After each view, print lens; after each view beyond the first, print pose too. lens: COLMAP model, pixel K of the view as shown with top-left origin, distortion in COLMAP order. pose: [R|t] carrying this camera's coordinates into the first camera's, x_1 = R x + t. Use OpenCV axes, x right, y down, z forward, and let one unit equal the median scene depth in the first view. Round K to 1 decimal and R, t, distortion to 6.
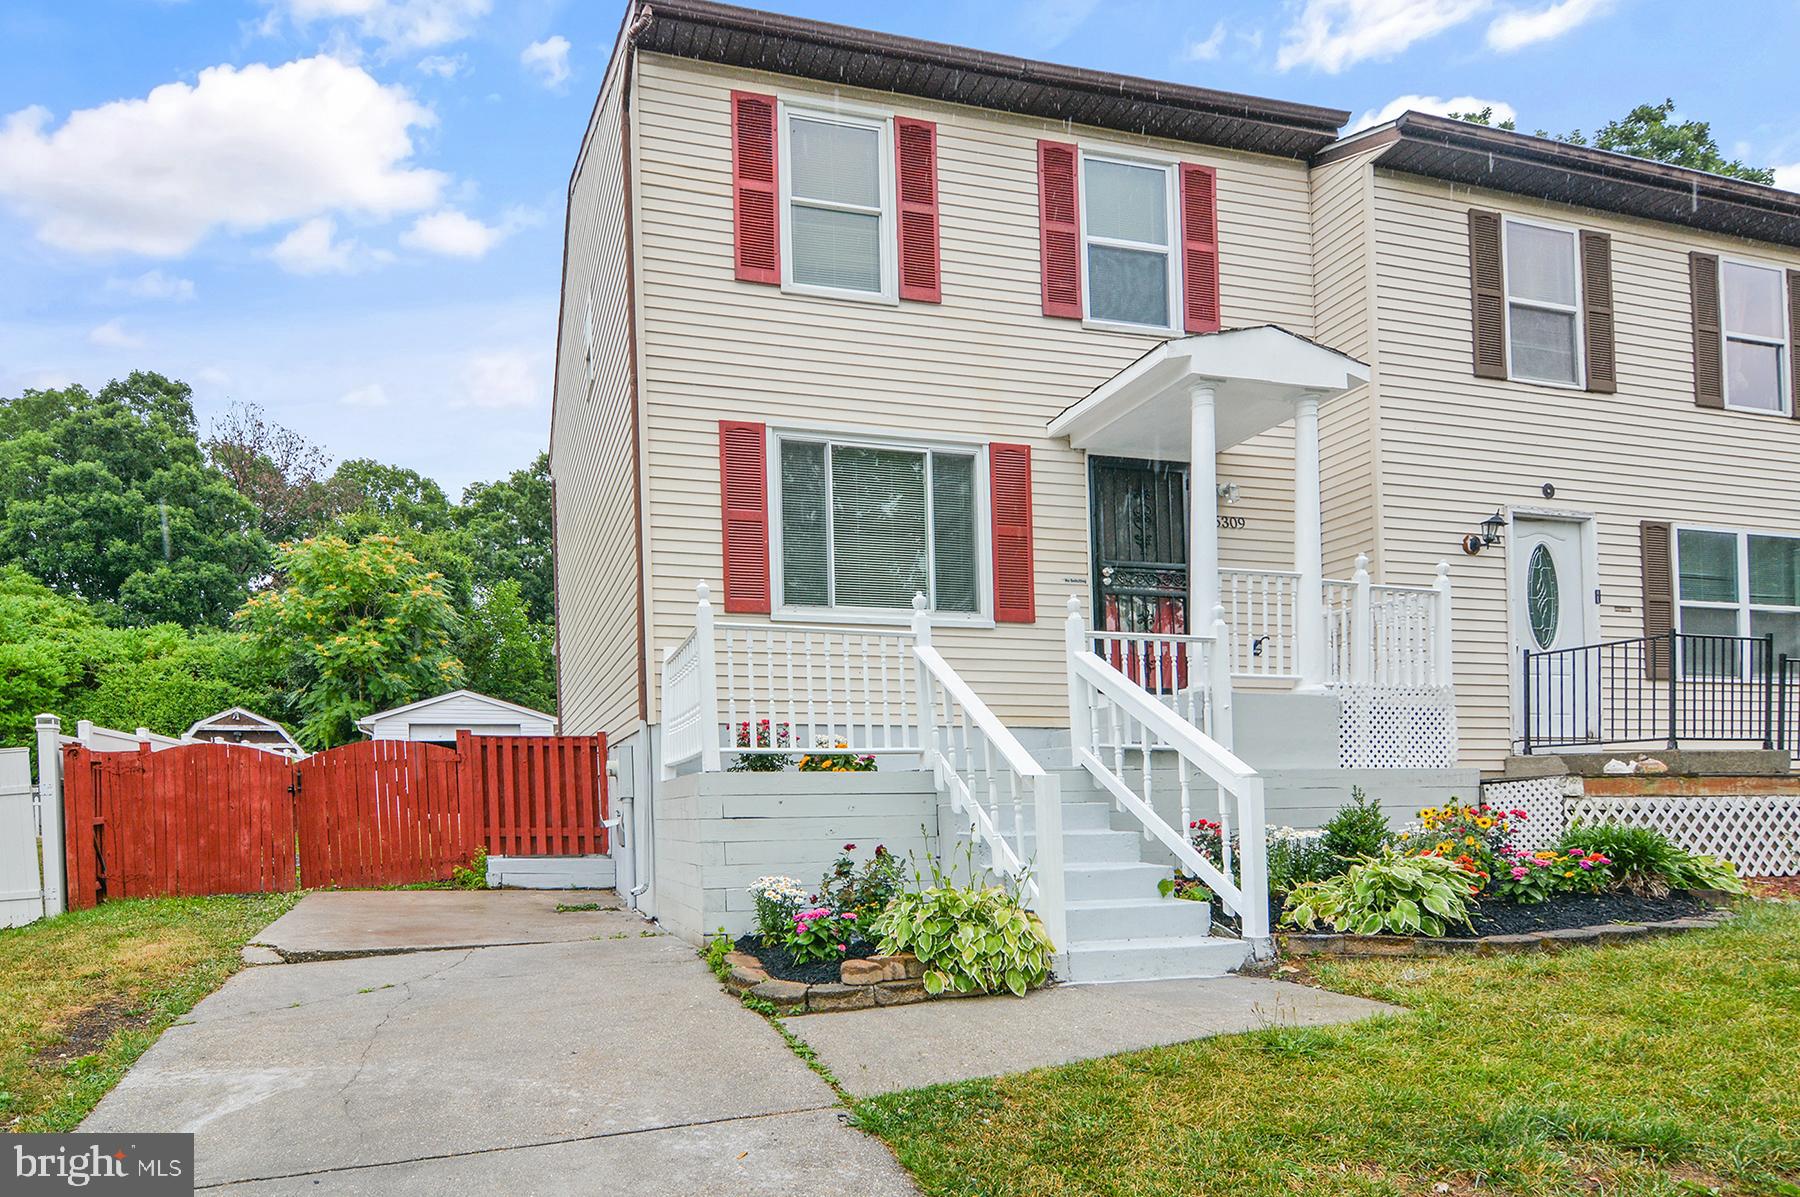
lens RADIAL K [[919.0, 0, 907.7], [0, 919.0, 520.3], [0, 0, 1]] dist [0.001847, -0.012433]
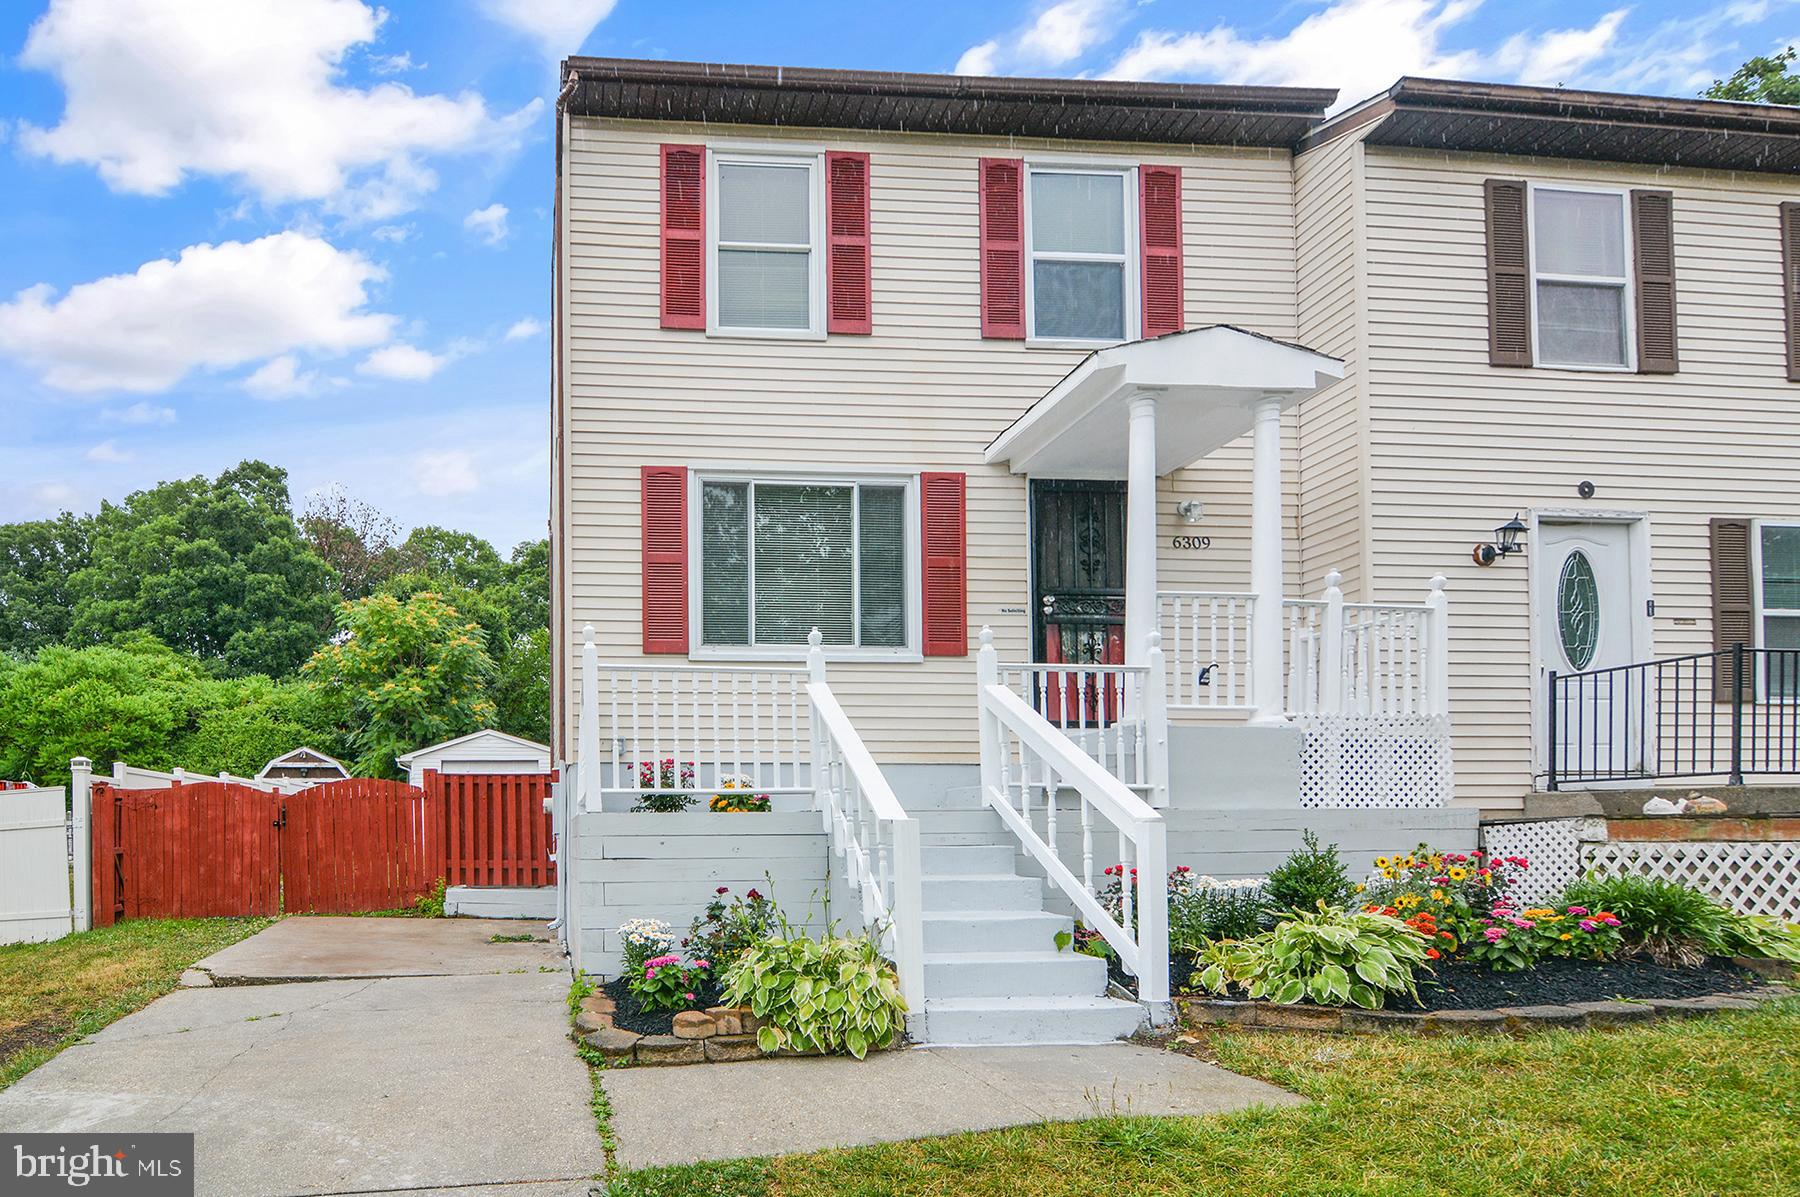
lens RADIAL K [[832.2, 0, 904.6], [0, 832.2, 580.7], [0, 0, 1]] dist [-0.000496, -0.009213]
pose [[0.984770, -0.041107, -0.168930, 0.224149], [0.044320, 0.998900, 0.015295, 0.016570], [0.168116, -0.022549, 0.985509, 0.129291]]
